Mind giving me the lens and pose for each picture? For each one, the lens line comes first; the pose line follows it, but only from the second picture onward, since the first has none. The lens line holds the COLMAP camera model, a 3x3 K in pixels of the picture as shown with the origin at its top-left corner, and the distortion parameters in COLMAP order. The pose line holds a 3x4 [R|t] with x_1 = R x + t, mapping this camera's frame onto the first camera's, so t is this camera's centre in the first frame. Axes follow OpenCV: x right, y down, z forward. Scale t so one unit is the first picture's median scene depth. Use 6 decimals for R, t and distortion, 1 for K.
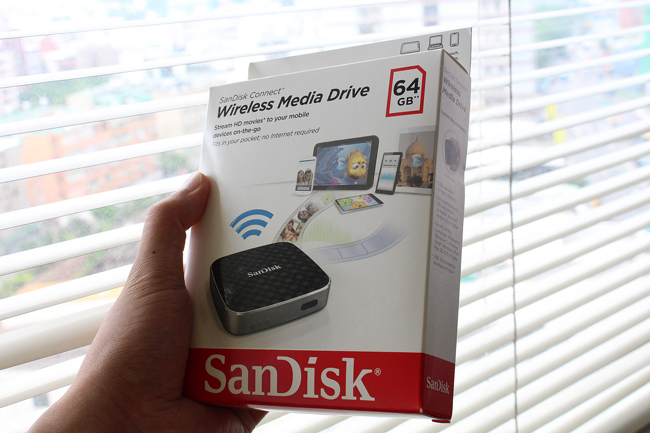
lens RADIAL K [[597.9, 0, 325.5], [0, 597.9, 216.5], [0, 0, 1]] dist [-0.007171, 0.000000]
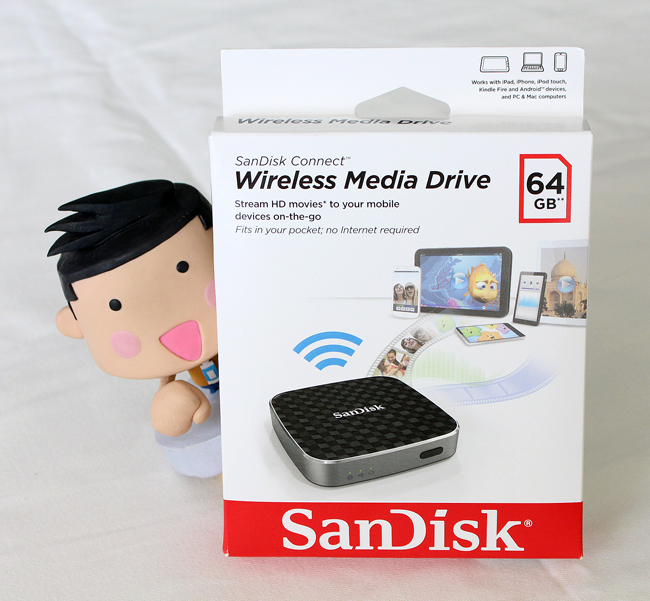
lens RADIAL K [[933.8, 0, 325.3], [0, 933.8, 300.1], [0, 0, 1]] dist [0.011916, 0.000000]
pose [[0.950407, -0.154678, 0.269817, -0.466587], [0.050921, 0.933238, 0.355633, -0.500117], [-0.306812, -0.324257, 0.894832, -0.045190]]
